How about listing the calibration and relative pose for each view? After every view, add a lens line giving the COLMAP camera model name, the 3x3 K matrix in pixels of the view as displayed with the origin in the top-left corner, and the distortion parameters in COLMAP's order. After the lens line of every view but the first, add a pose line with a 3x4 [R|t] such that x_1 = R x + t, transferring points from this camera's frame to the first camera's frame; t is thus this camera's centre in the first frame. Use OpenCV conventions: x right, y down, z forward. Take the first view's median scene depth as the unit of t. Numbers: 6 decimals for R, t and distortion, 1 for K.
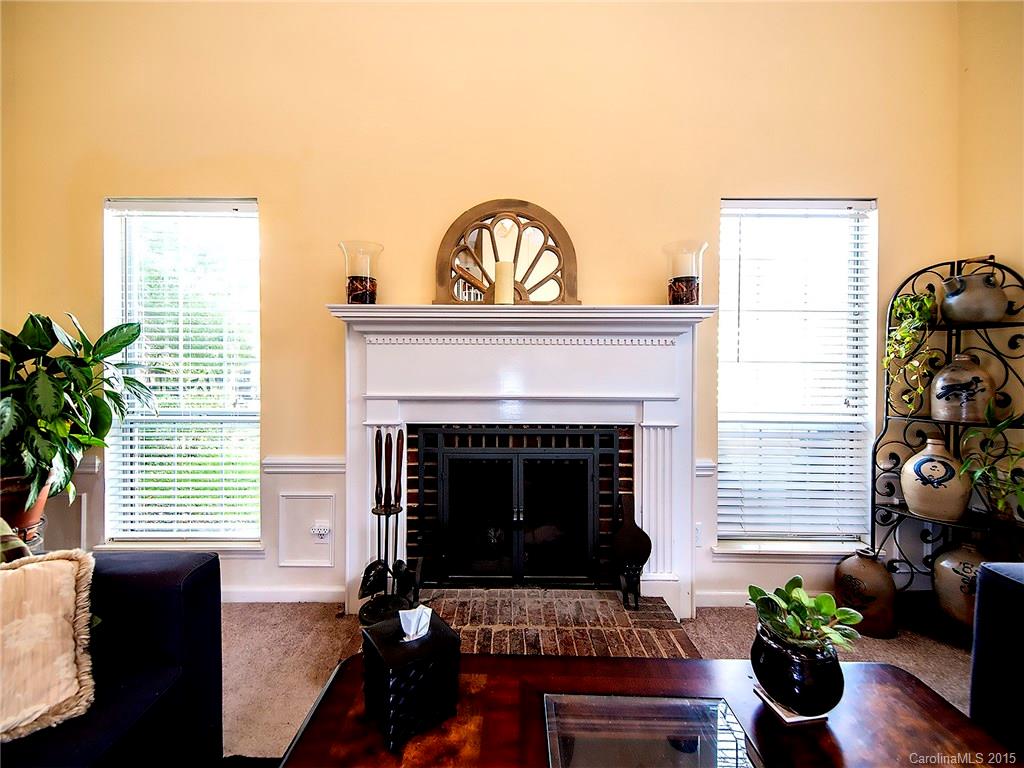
lens RADIAL K [[439.0, 0, 506.9], [0, 439.0, 360.7], [0, 0, 1]] dist [0.009086, -0.000384]
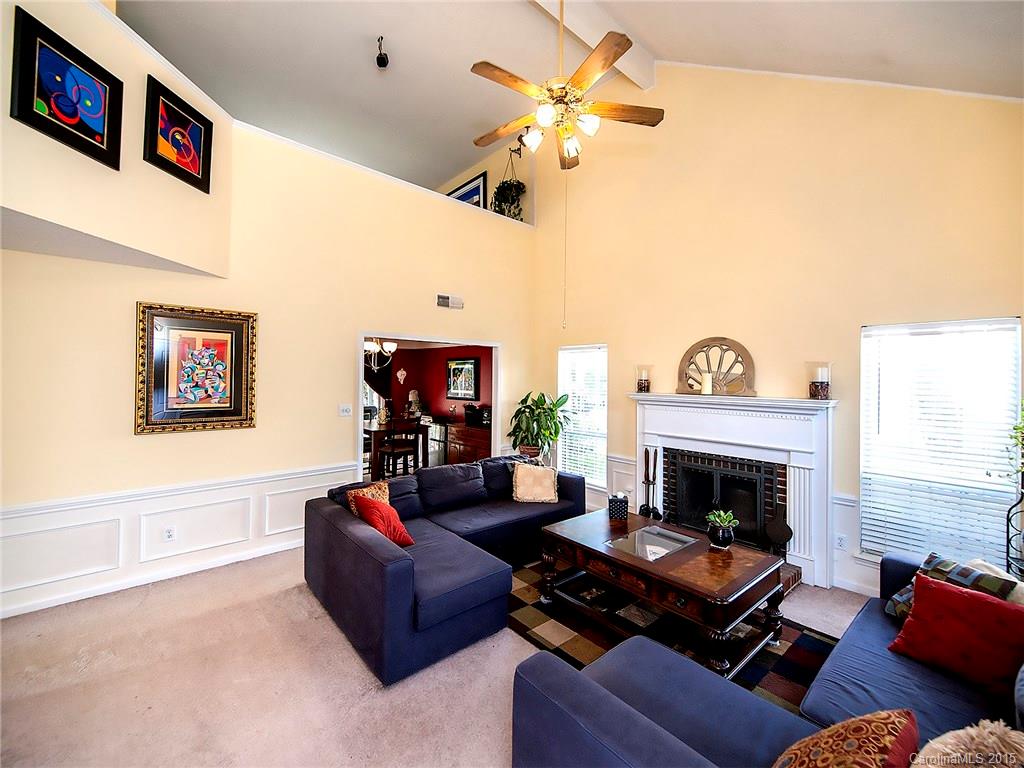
lens RADIAL K [[403.7, 0, 510.7], [0, 403.7, 374.3], [0, 0, 1]] dist [0.001298, 0.000064]
pose [[0.667970, -0.004282, -0.744176, 0.748815], [-0.011358, 0.999808, -0.015948, -0.171965], [0.744102, 0.019106, 0.667793, -0.882320]]
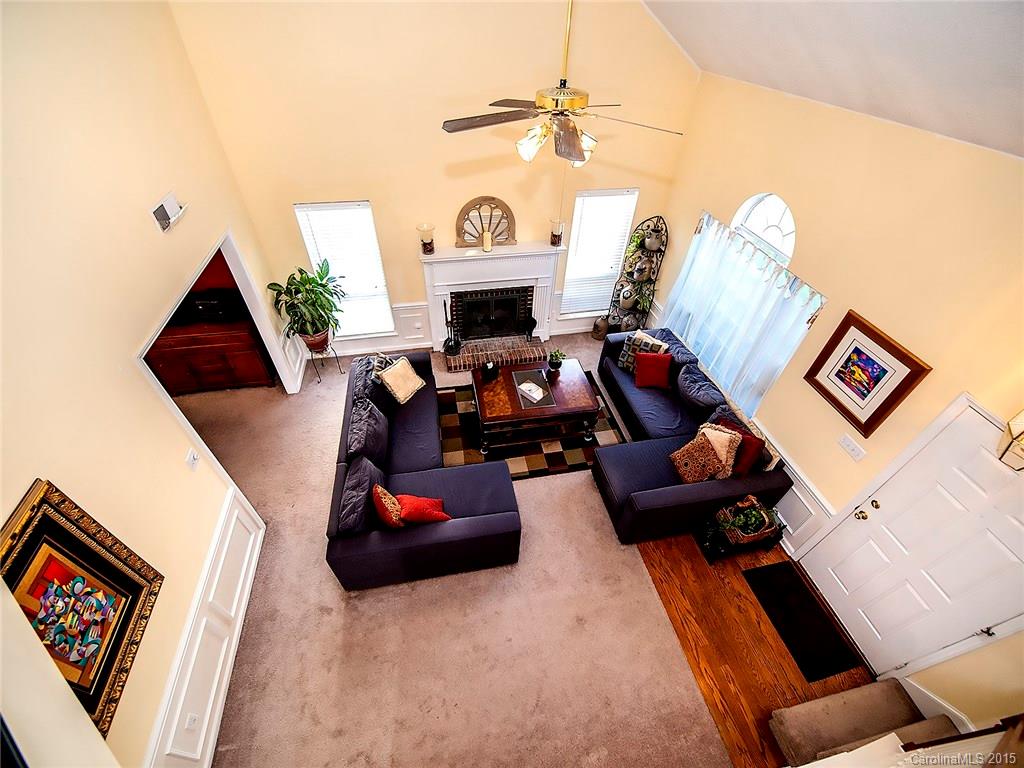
lens RADIAL K [[422.7, 0, 513.5], [0, 422.7, 378.6], [0, 0, 1]] dist [0.000833, -0.000082]
pose [[0.975510, -0.119712, 0.184524, -0.386002], [-0.036594, 0.738895, 0.672826, -1.181159], [-0.216889, -0.663101, 0.716418, -1.227929]]
